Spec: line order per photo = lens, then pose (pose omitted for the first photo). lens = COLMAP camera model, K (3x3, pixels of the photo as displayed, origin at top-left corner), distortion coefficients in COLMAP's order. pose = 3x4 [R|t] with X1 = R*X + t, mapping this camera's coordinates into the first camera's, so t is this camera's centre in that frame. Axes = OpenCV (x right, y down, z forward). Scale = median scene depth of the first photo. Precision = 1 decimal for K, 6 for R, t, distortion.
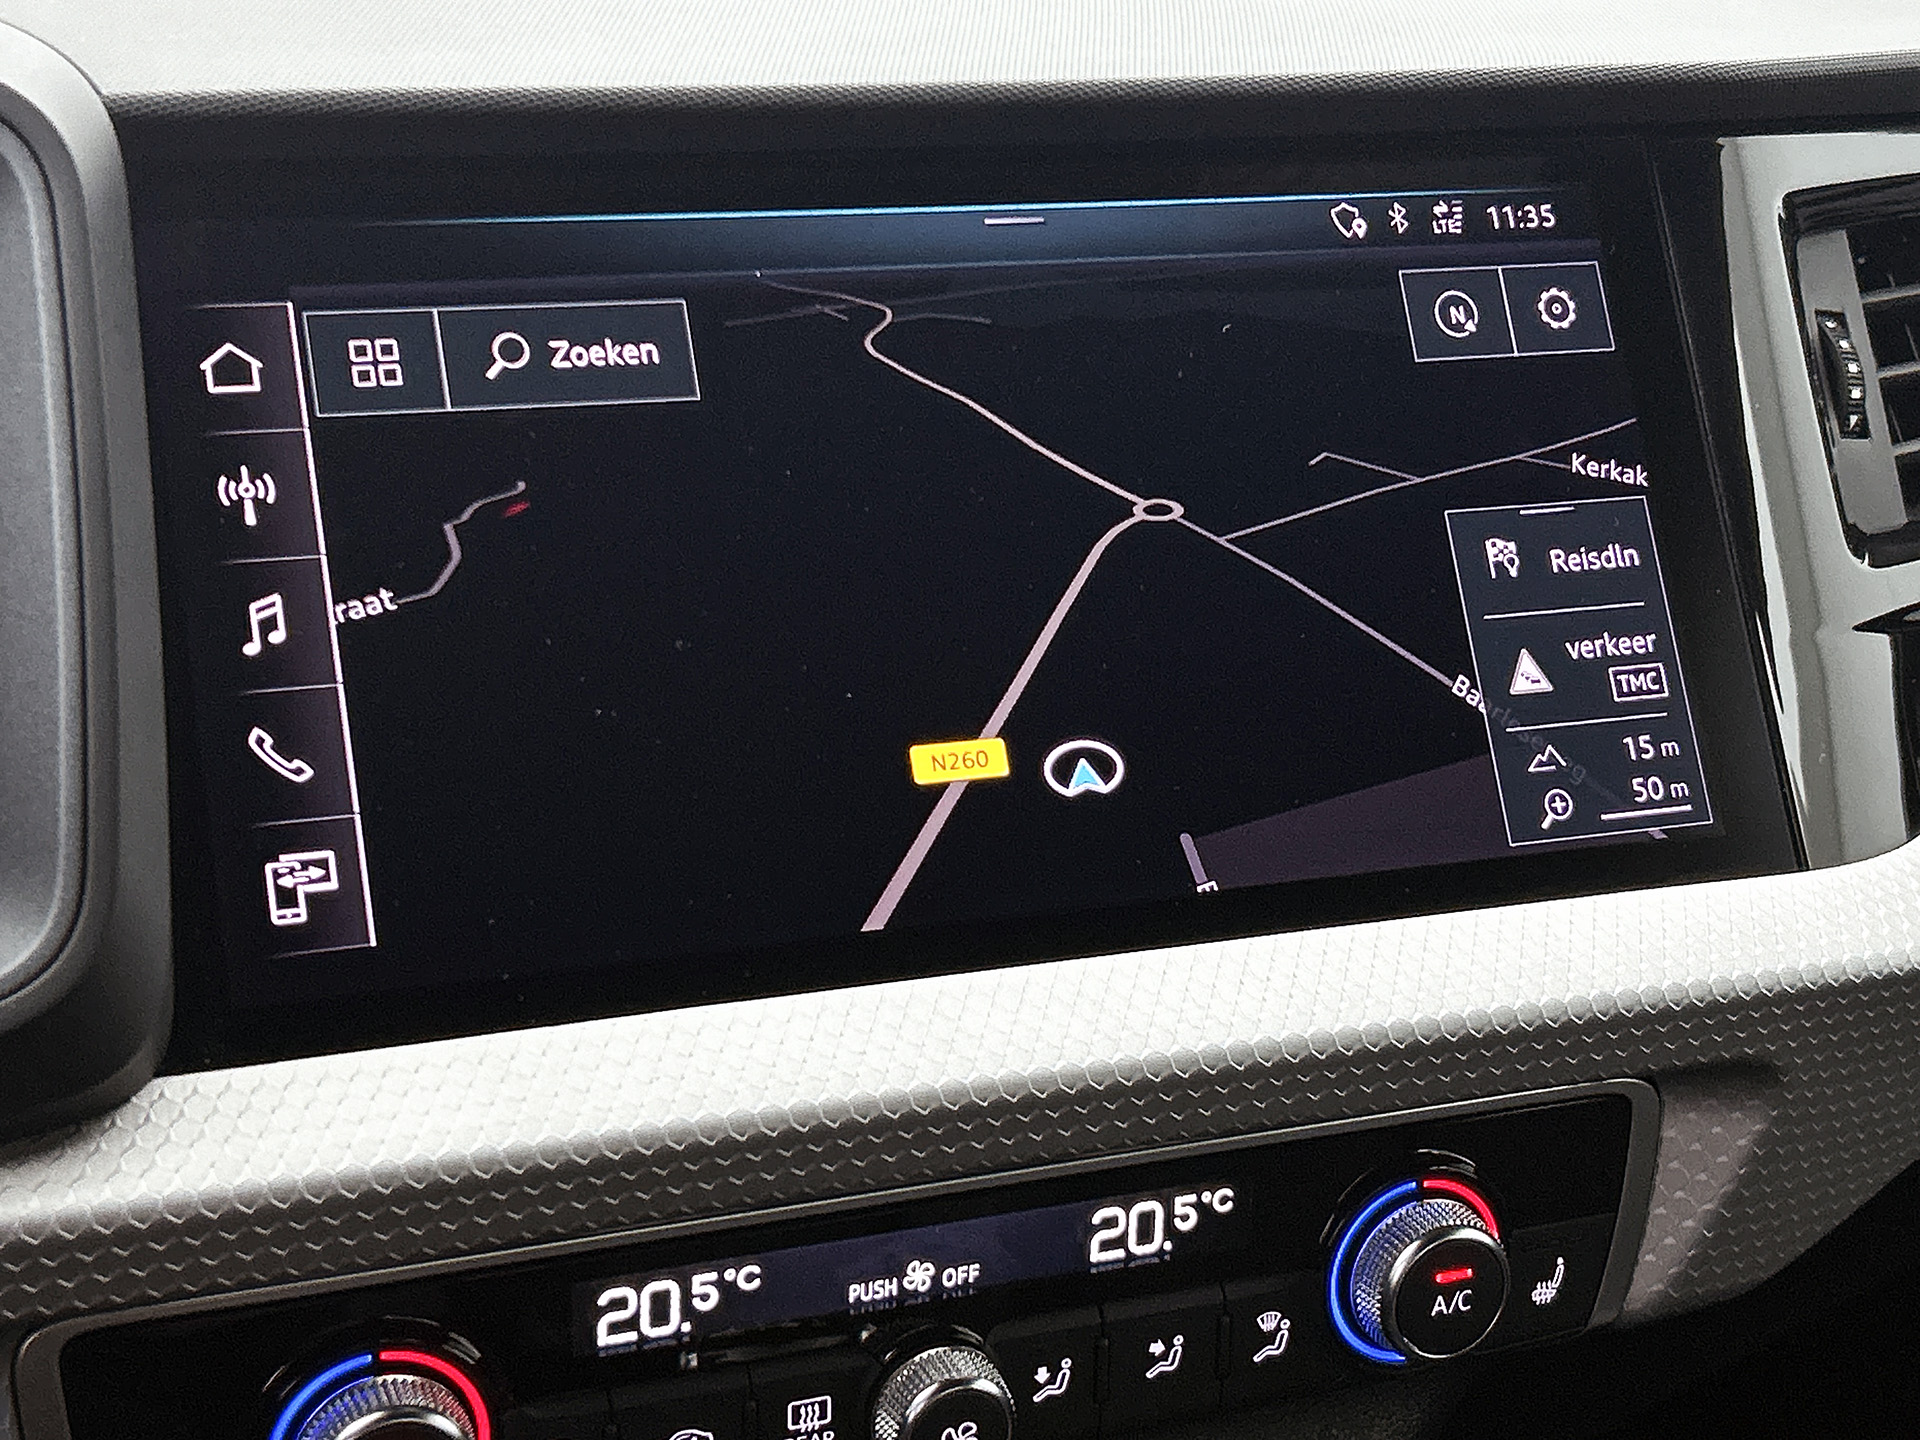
lens RADIAL K [[3118.5, 0, 965.0], [0, 3118.5, 709.1], [0, 0, 1]] dist [0.178422, -0.123062]
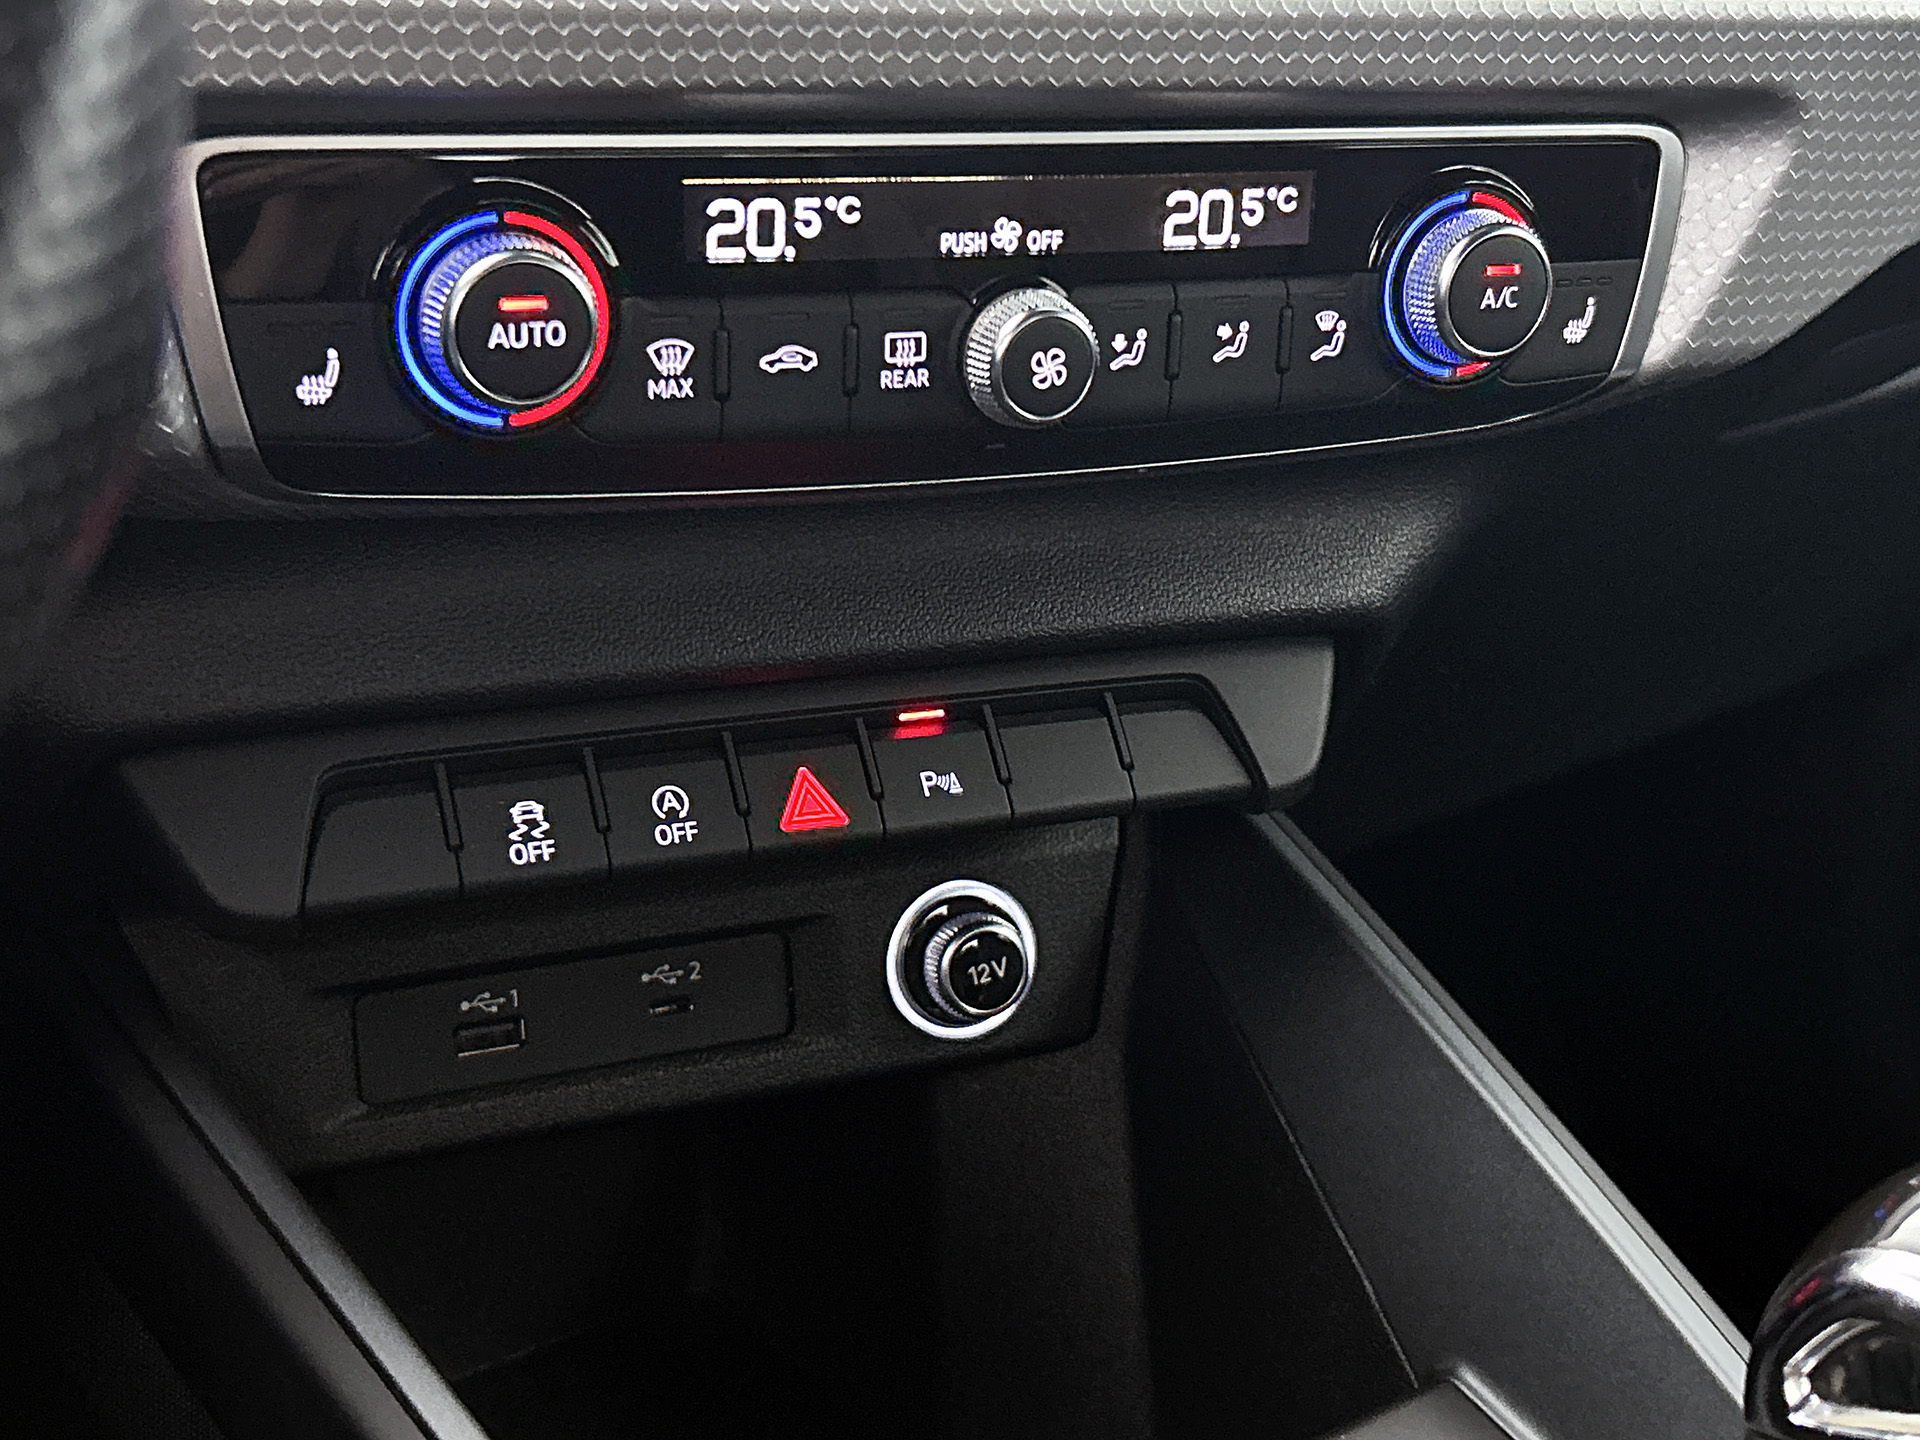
lens RADIAL K [[2633.8, 0, 960.0], [0, 2633.8, 720.0], [0, 0, 1]] dist [0.229657, -0.567001]
pose [[0.999624, 0.000909, 0.027393, -0.053603], [-0.001738, 0.999540, 0.030282, 0.311619], [-0.027353, -0.030319, 0.999166, 0.103176]]
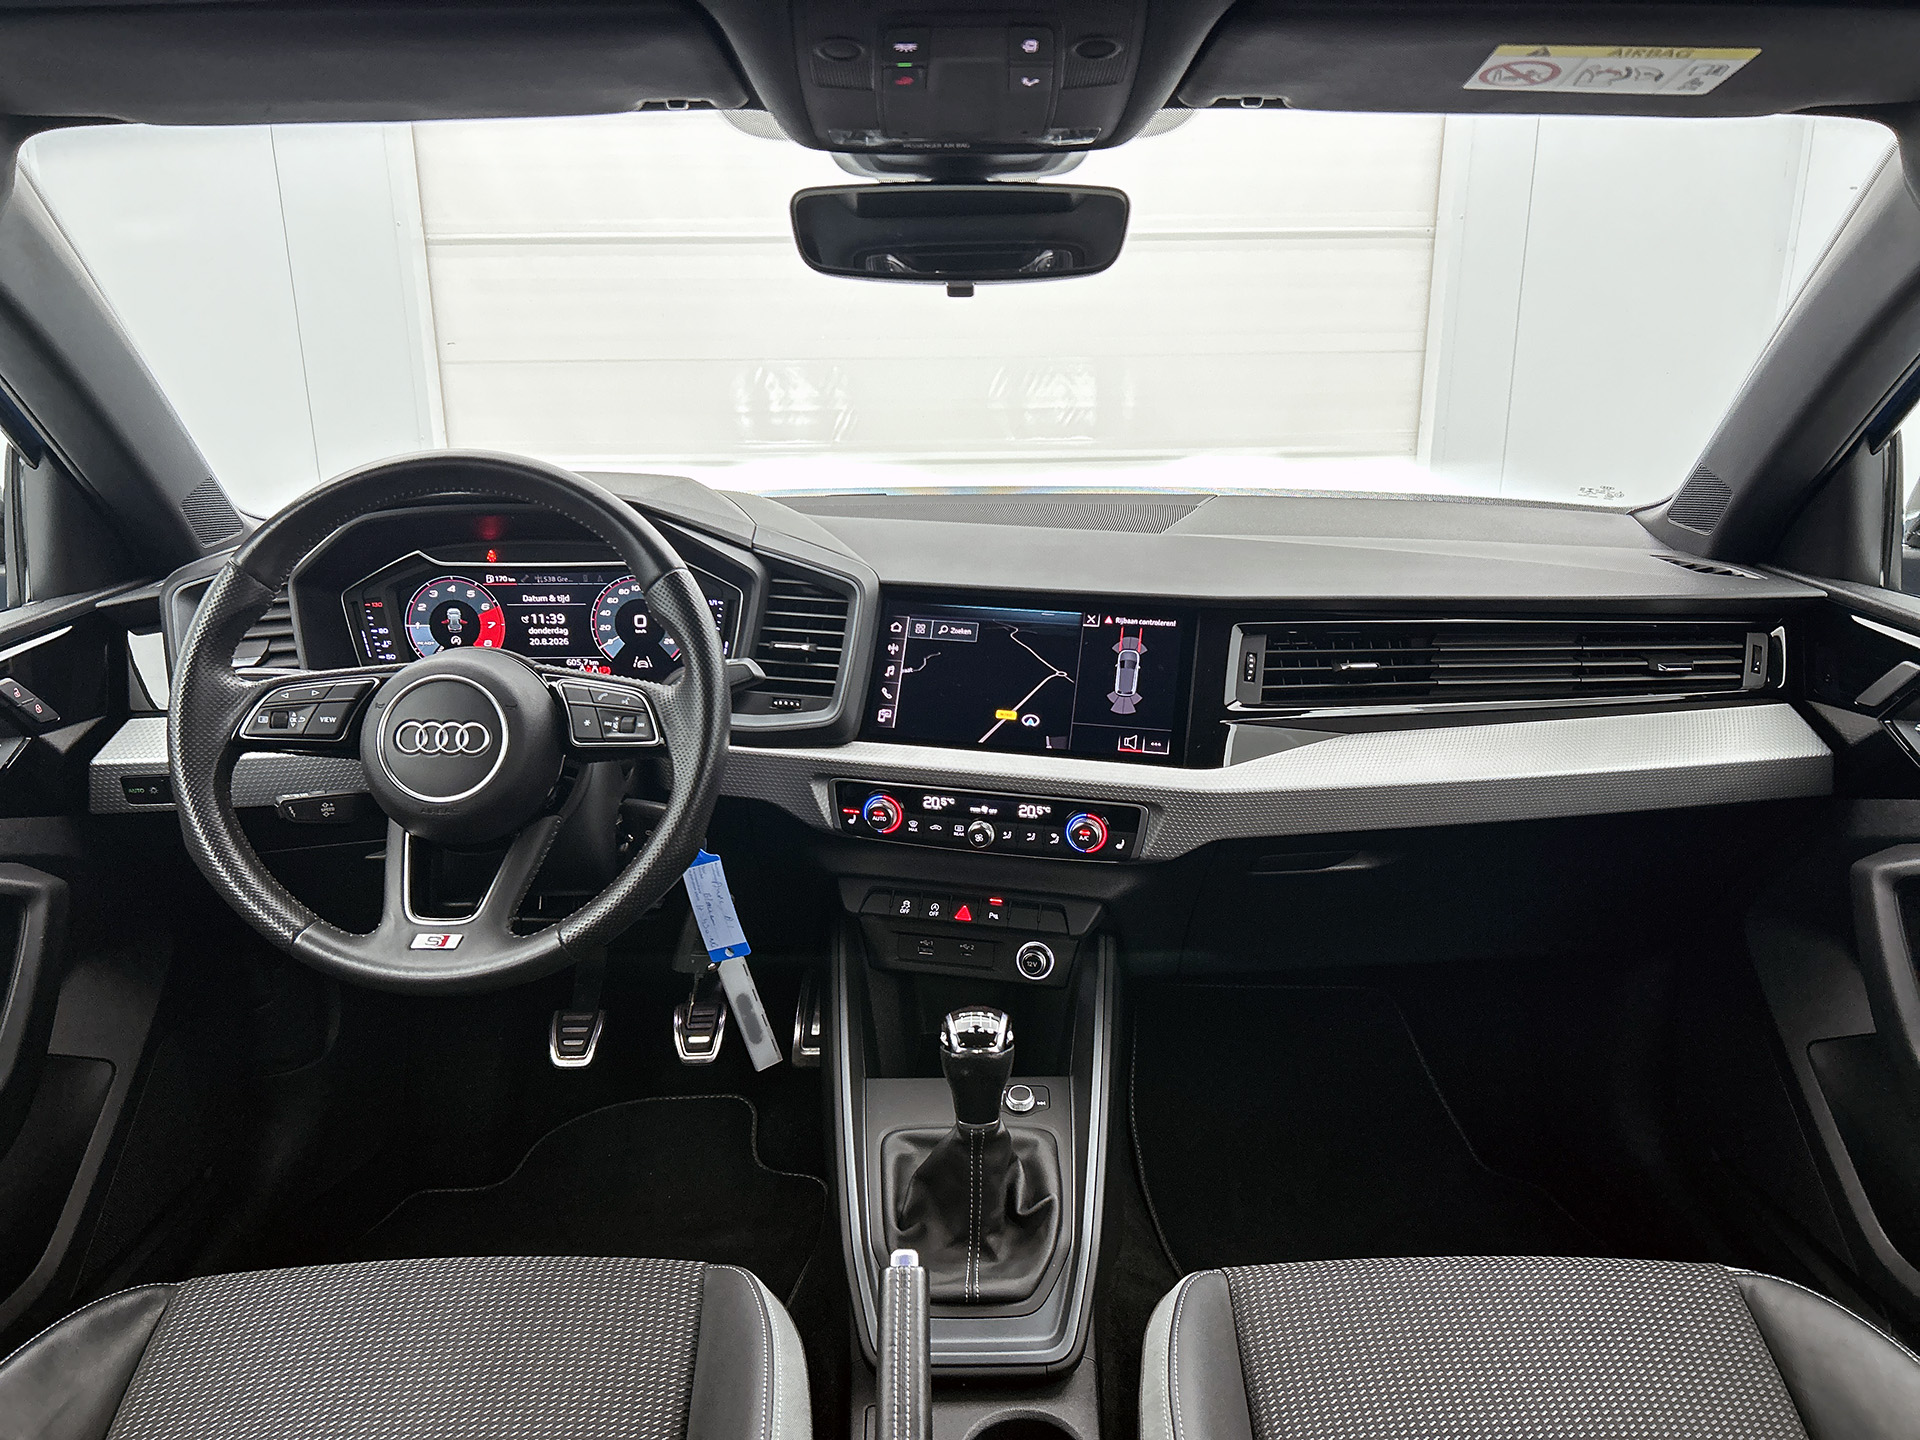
lens RADIAL K [[1536.8, 0, 960.0], [0, 1536.8, 720.0], [0, 0, 1]] dist [-0.000812, -0.001560]
pose [[0.817704, 0.142832, -0.557637, 1.358843], [-0.160592, 0.986869, 0.017285, -0.006793], [0.552784, 0.075418, 0.829905, -1.175627]]
